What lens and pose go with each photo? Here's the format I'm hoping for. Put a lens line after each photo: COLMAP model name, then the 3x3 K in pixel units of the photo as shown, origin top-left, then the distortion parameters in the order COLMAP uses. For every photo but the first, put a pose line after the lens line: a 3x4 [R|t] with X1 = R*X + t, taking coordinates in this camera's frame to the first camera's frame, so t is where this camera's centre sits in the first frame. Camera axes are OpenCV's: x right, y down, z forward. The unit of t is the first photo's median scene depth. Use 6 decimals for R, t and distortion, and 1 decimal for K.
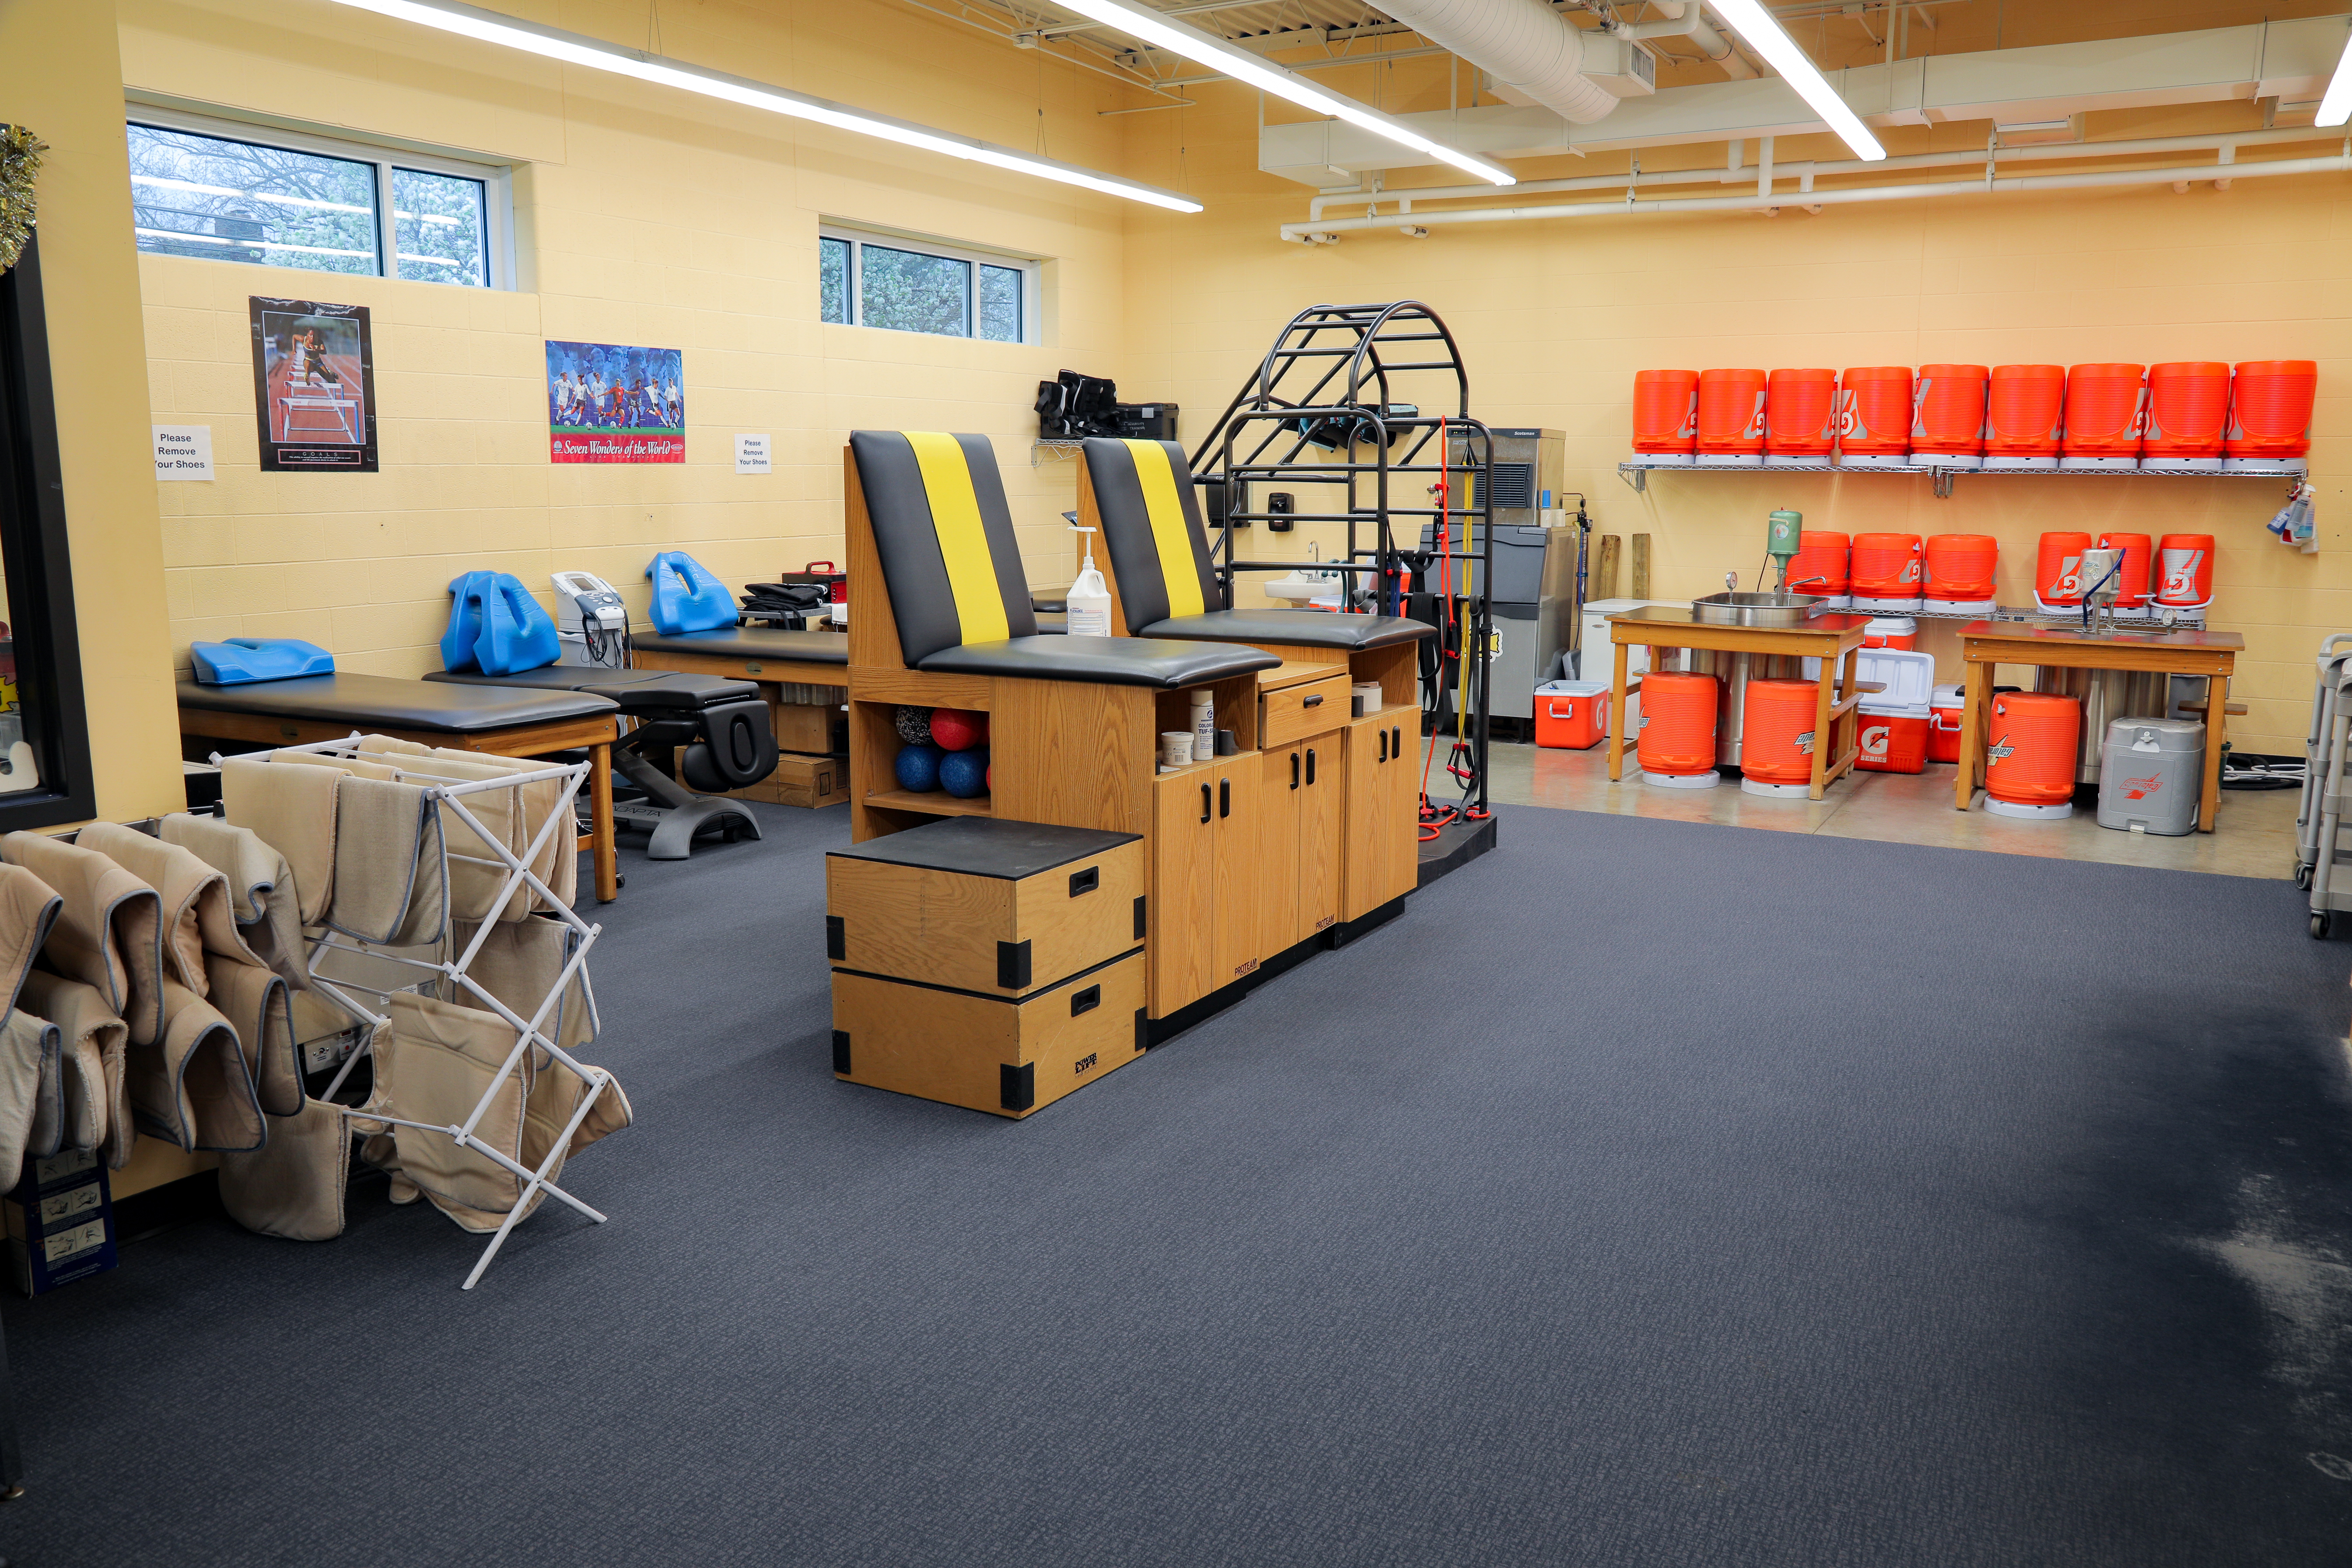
lens RADIAL K [[1833.0, 0, 1176.0], [0, 1833.0, 784.0], [0, 0, 1]] dist [-0.120797, 0.000909]
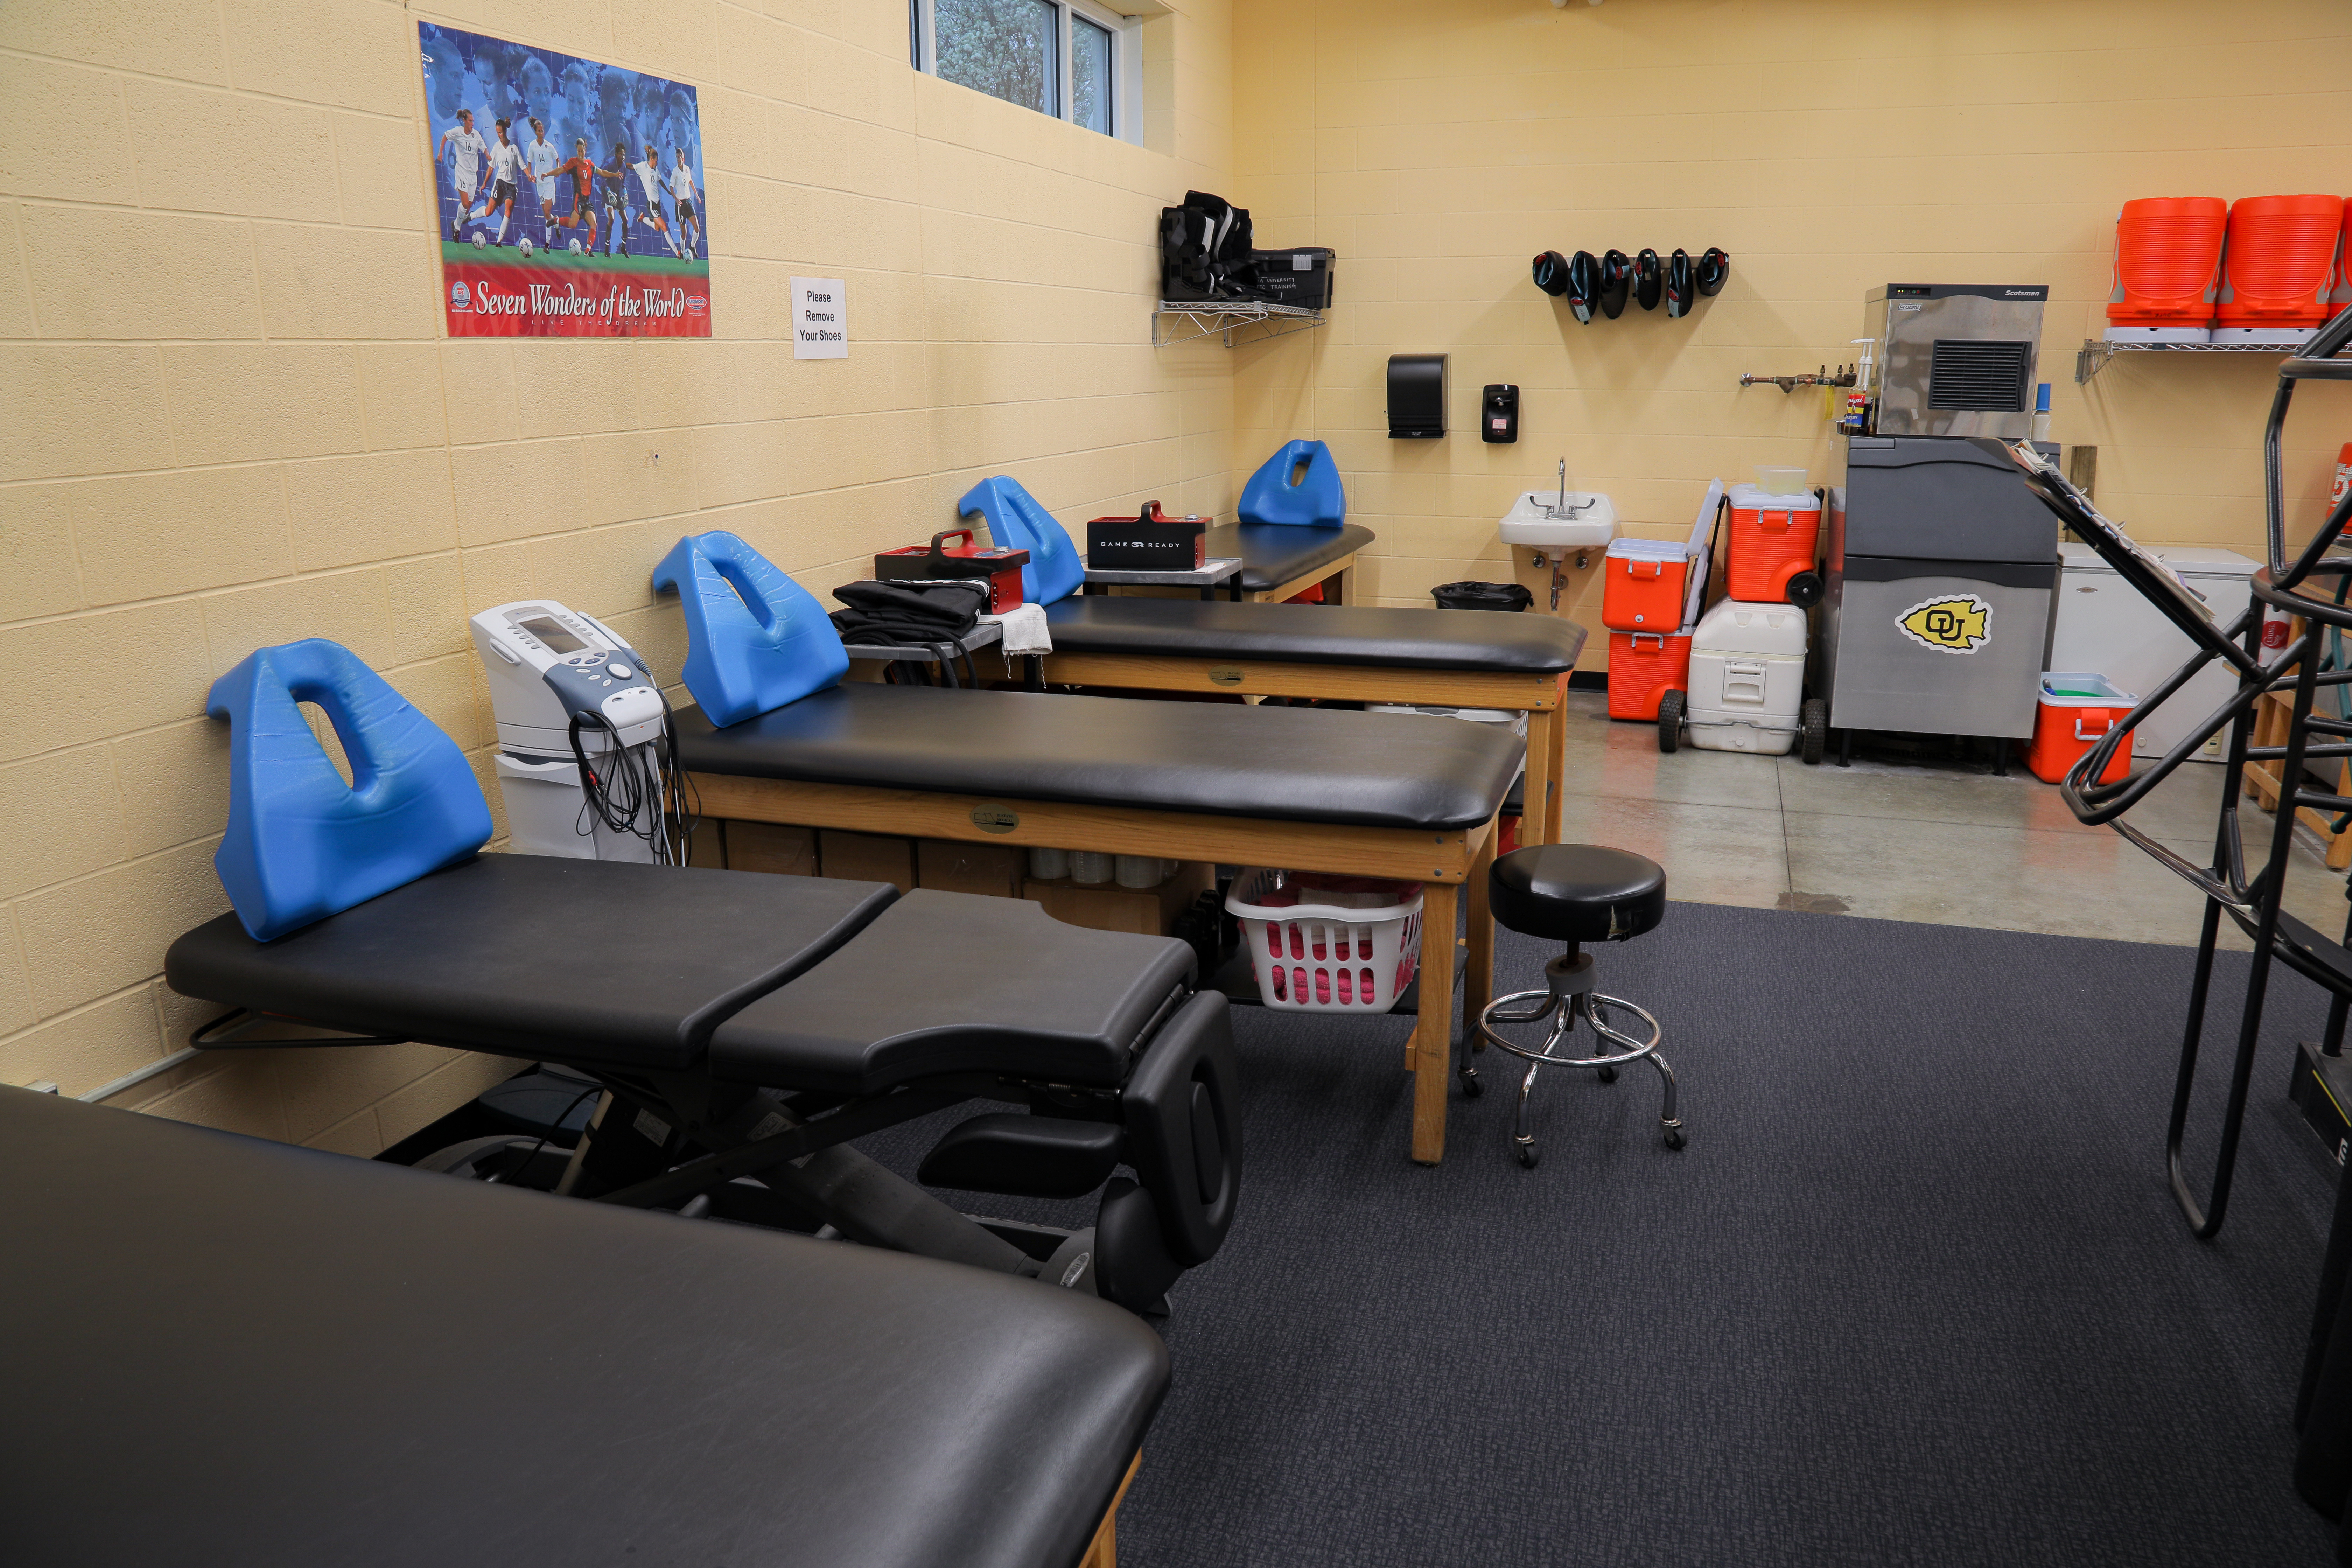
lens RADIAL K [[1680.6, 0, 1176.0], [0, 1680.6, 784.0], [0, 0, 1]] dist [-0.139816, 0.073937]
pose [[0.980441, -0.061109, 0.187085, -0.246580], [0.046150, 0.995455, 0.083298, -0.095587], [-0.191325, -0.073035, 0.978806, 0.570548]]
